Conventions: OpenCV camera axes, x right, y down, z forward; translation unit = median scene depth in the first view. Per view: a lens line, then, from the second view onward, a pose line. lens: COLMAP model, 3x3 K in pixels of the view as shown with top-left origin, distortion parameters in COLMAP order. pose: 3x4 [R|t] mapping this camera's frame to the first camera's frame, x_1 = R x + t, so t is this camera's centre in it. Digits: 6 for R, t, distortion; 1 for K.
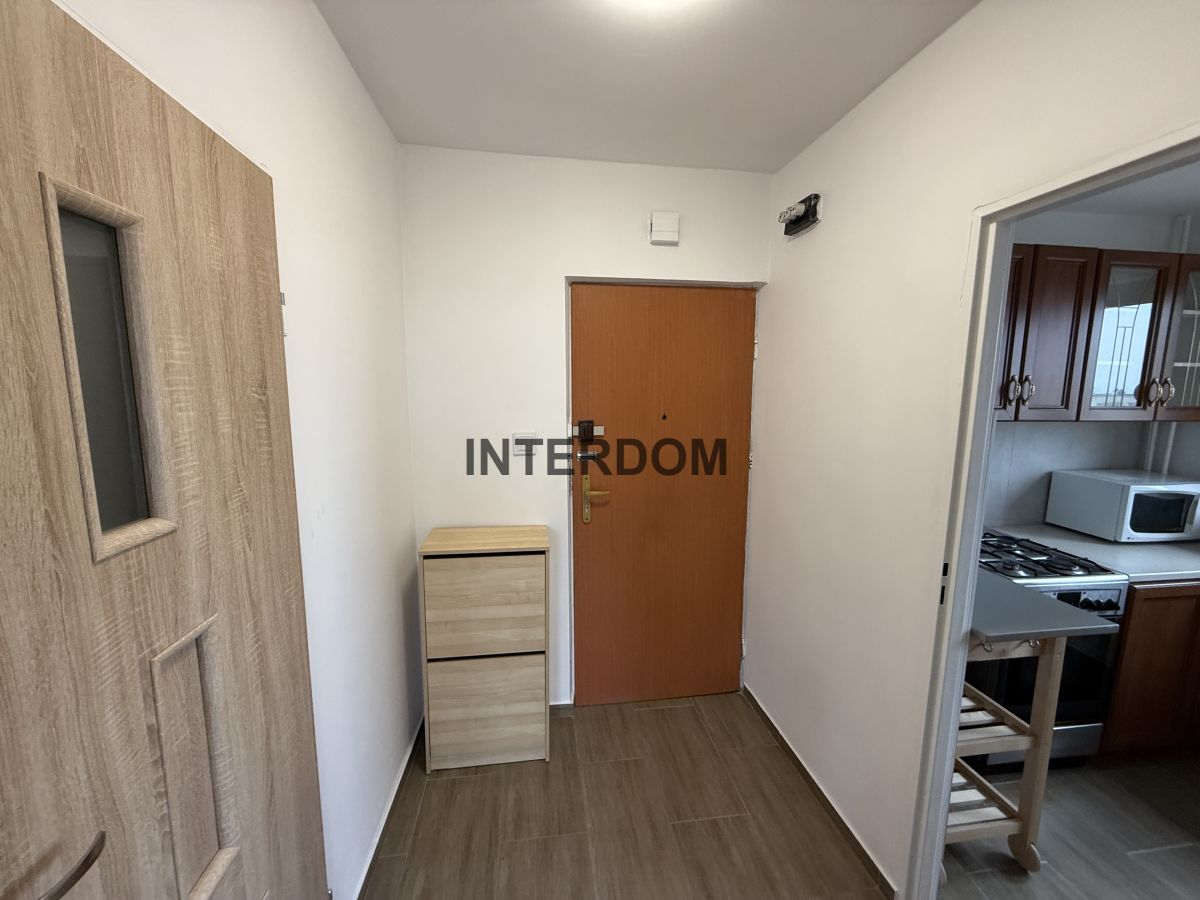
lens RADIAL K [[478.9, 0, 600.0], [0, 478.9, 450.0], [0, 0, 1]] dist [0.000521, 0.000093]
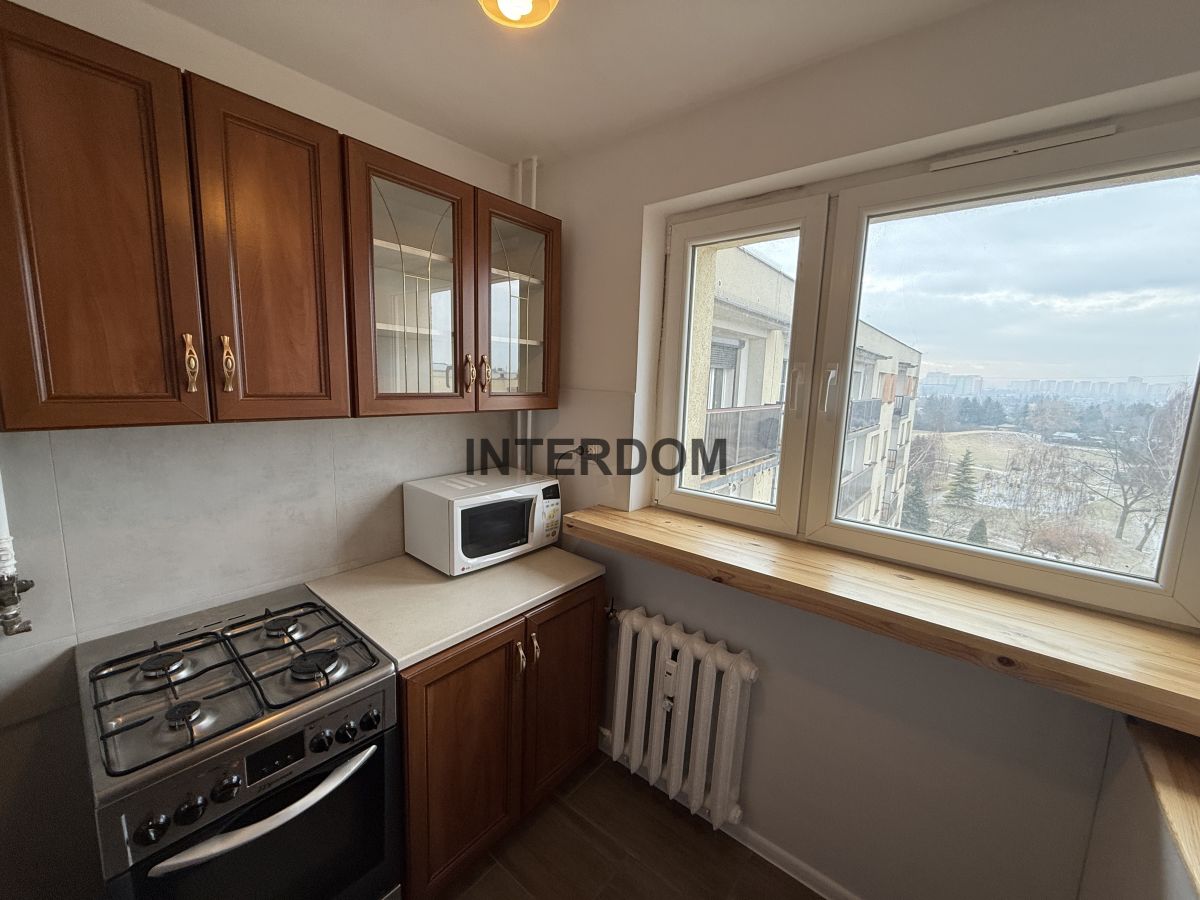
lens RADIAL K [[478.9, 0, 600.0], [0, 478.9, 450.0], [0, 0, 1]] dist [0.000521, 0.000093]
pose [[0.733088, -0.087811, 0.674442, 0.771133], [0.067925, 0.996125, 0.055862, -0.028152], [-0.676734, 0.004860, 0.736212, 0.303742]]
